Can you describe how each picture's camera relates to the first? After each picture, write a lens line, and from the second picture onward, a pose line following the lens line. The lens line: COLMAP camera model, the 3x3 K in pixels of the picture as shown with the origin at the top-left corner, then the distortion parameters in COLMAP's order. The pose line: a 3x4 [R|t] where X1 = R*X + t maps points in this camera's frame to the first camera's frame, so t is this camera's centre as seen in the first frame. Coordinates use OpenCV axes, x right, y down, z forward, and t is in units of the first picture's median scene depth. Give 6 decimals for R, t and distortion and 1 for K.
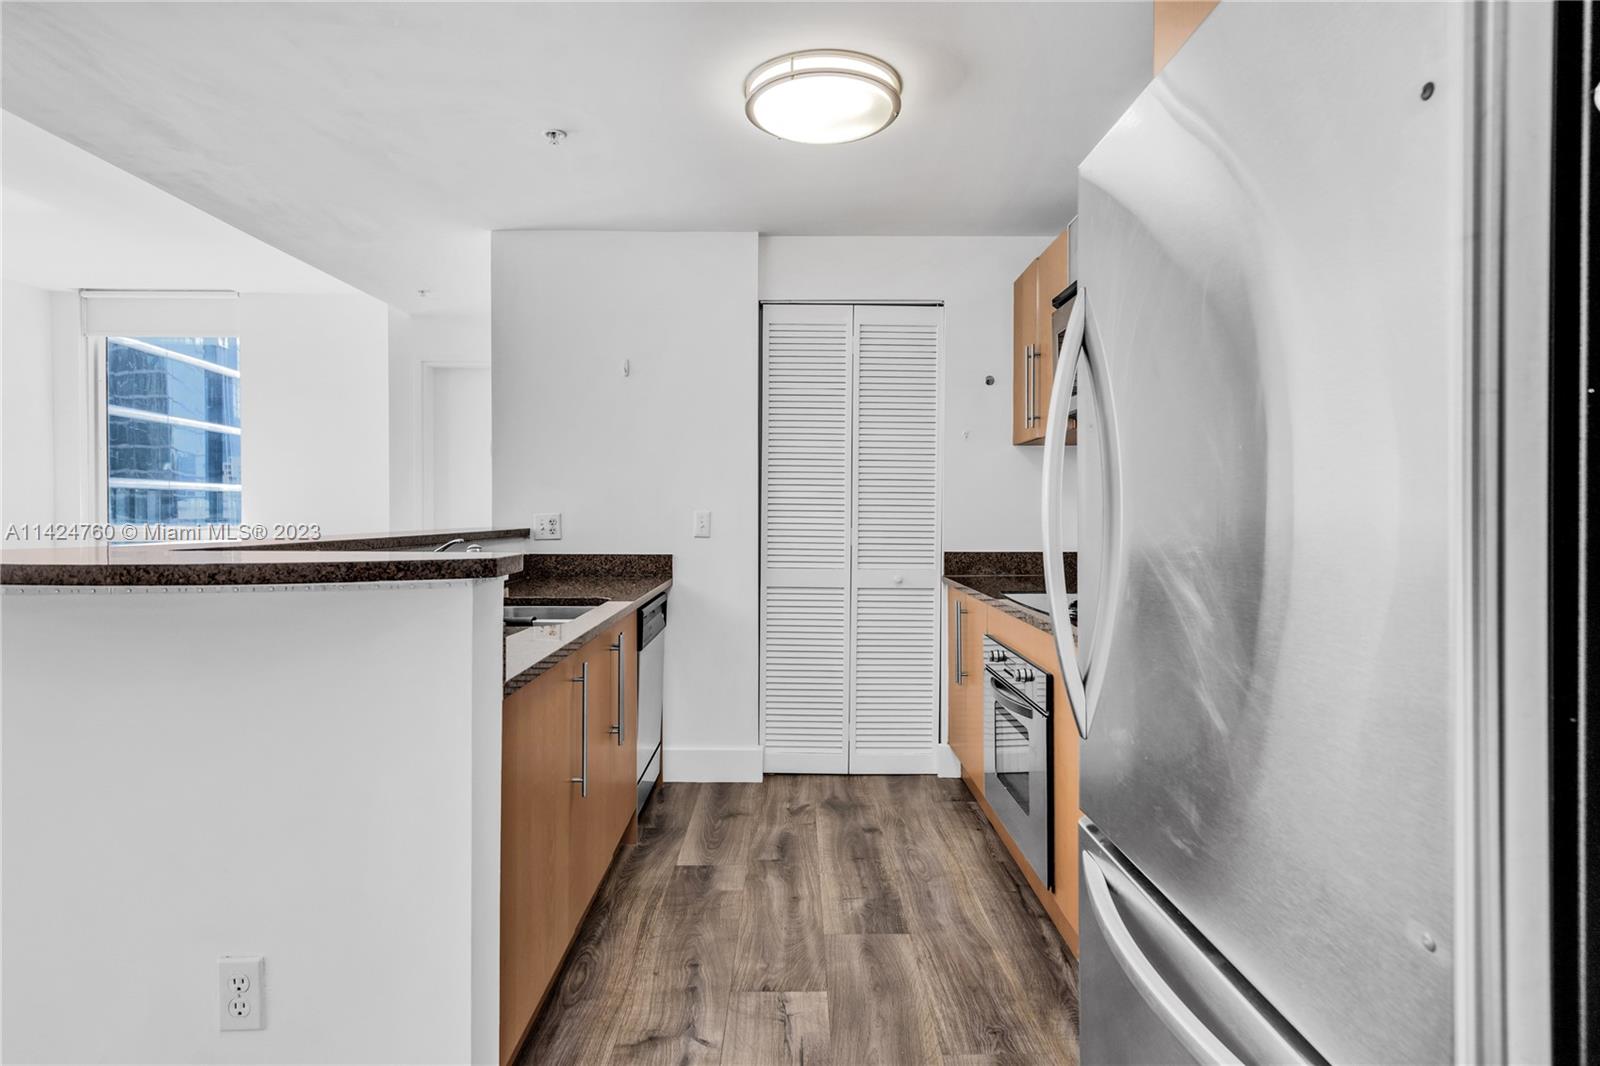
lens RADIAL K [[862.3, 0, 798.8], [0, 862.3, 518.6], [0, 0, 1]] dist [0.002871, 0.001527]
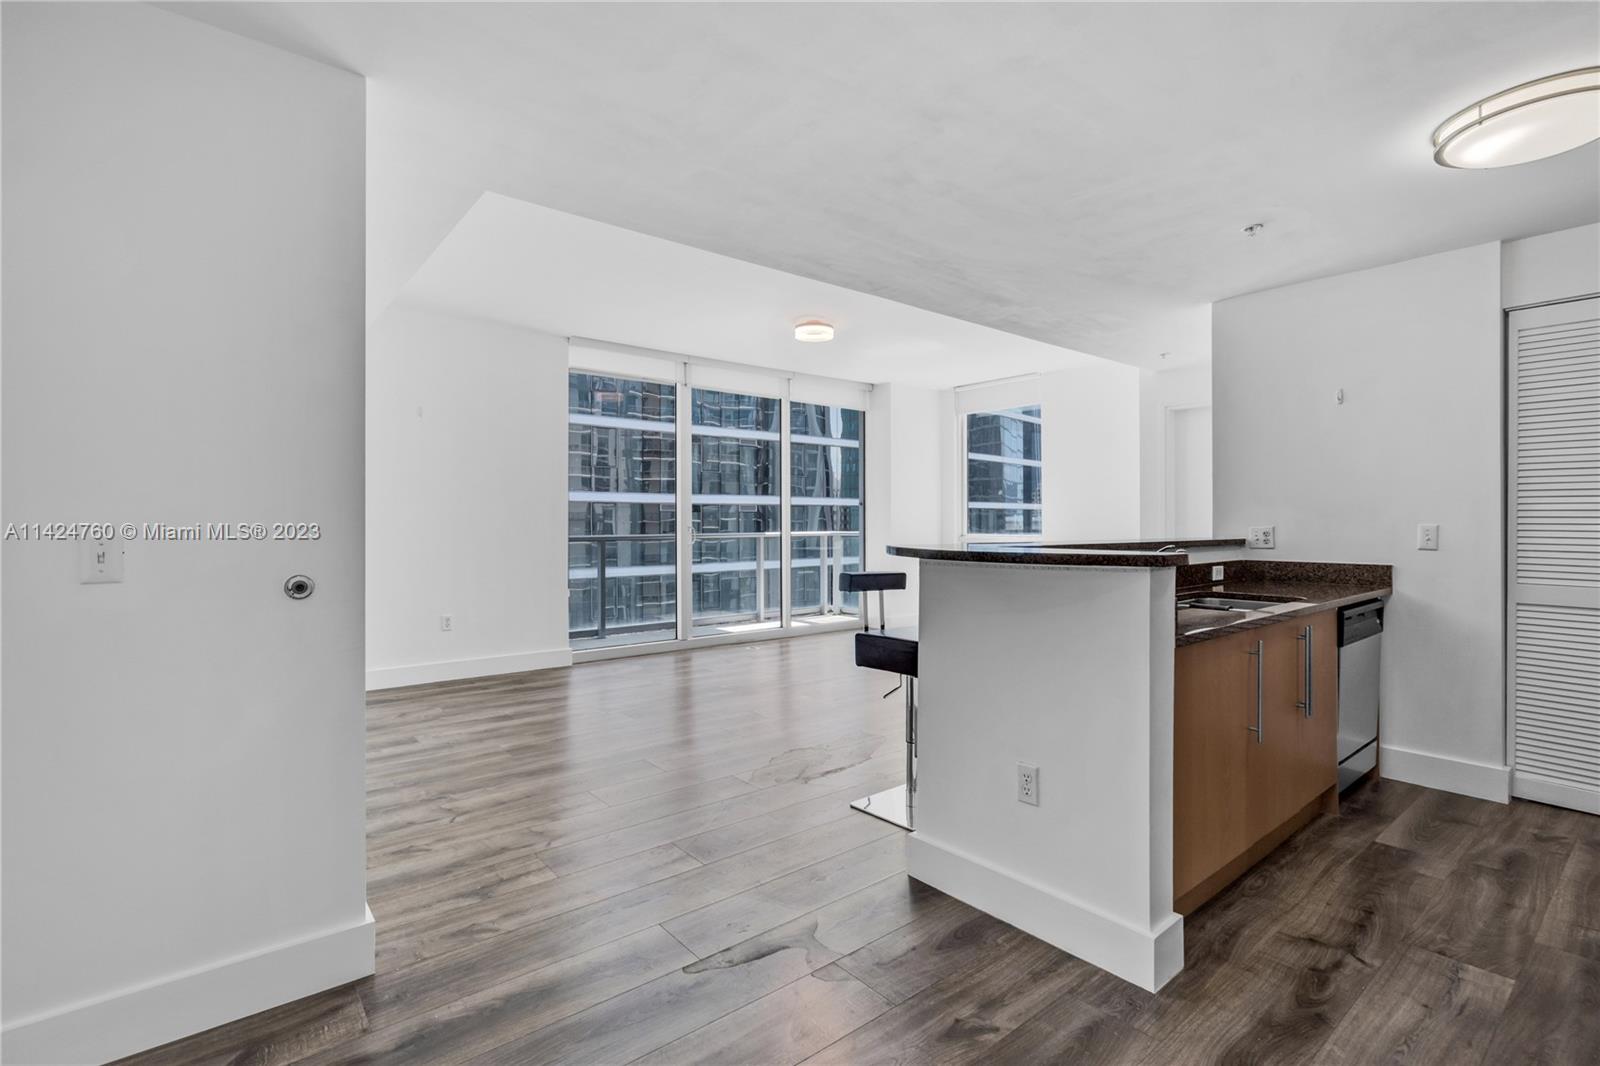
lens RADIAL K [[736.4, 0, 800.4], [0, 736.4, 520.3], [0, 0, 1]] dist [-0.000718, 0.000735]
pose [[0.624402, -0.004701, -0.781089, 0.114188], [-0.005698, 0.999928, -0.010573, -0.000308], [0.781082, 0.011053, 0.624330, -0.149015]]
